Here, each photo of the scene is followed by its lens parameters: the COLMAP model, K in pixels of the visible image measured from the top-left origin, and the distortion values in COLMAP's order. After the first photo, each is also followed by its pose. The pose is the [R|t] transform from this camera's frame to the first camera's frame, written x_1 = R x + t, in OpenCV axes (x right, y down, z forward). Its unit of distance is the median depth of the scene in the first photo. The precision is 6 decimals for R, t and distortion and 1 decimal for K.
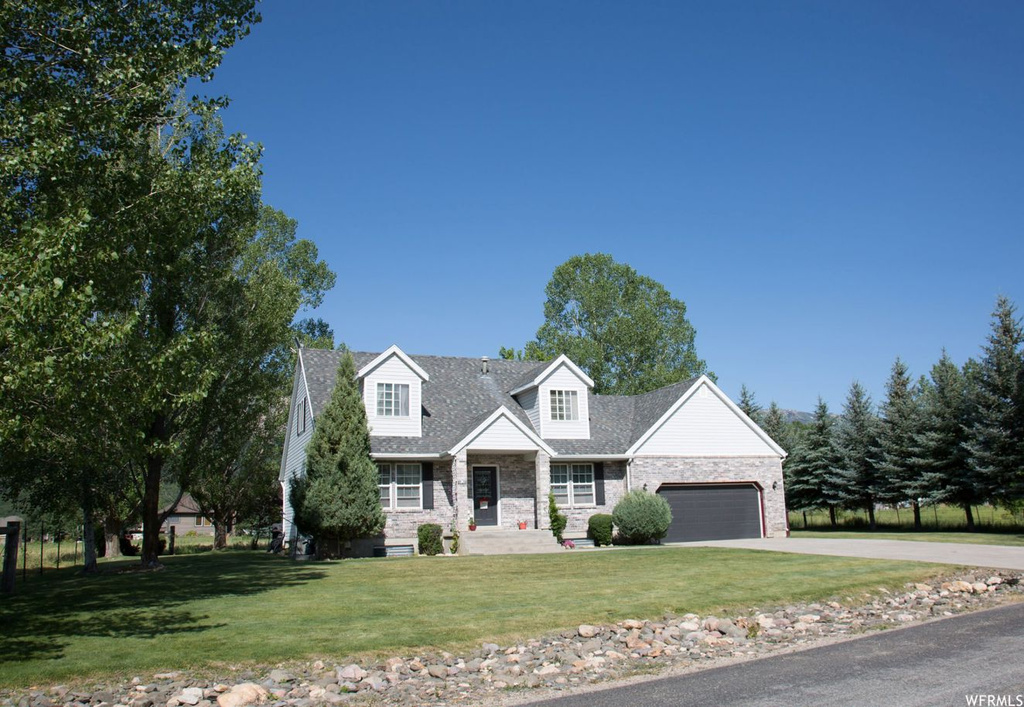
lens RADIAL K [[854.6, 0, 512.0], [0, 854.6, 353.5], [0, 0, 1]] dist [-0.110798, -0.006180]
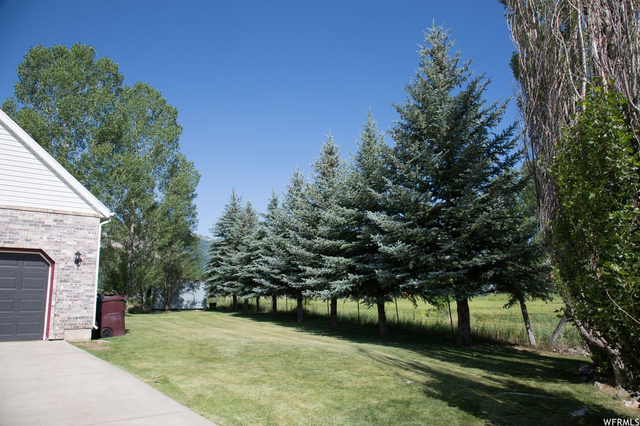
lens RADIAL K [[457.0, 0, 320.0], [0, 457.0, 213.0], [0, 0, 1]] dist [-0.114291, 0.004227]
pose [[0.963388, 0.063575, 0.260464, 0.432792], [-0.065797, 0.997833, -0.000189, 0.118890], [-0.259912, -0.016956, 0.965483, 0.679110]]
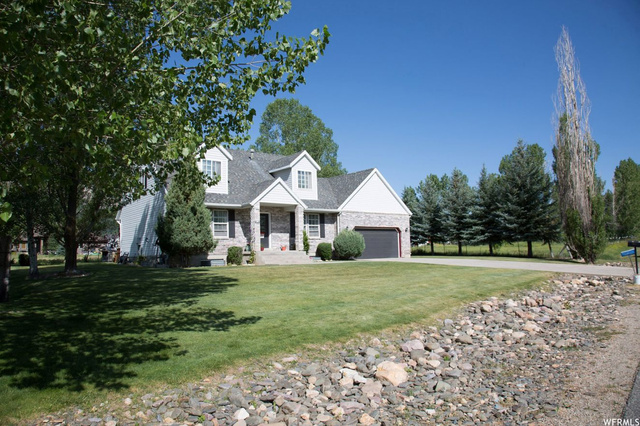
lens RADIAL K [[457.0, 0, 320.0], [0, 457.0, 213.0], [0, 0, 1]] dist [-0.114291, 0.004227]
pose [[0.960933, 0.033949, 0.274690, -0.161369], [-0.065475, 0.992162, 0.106428, 0.026710], [-0.268924, -0.120255, 0.955625, 0.101896]]
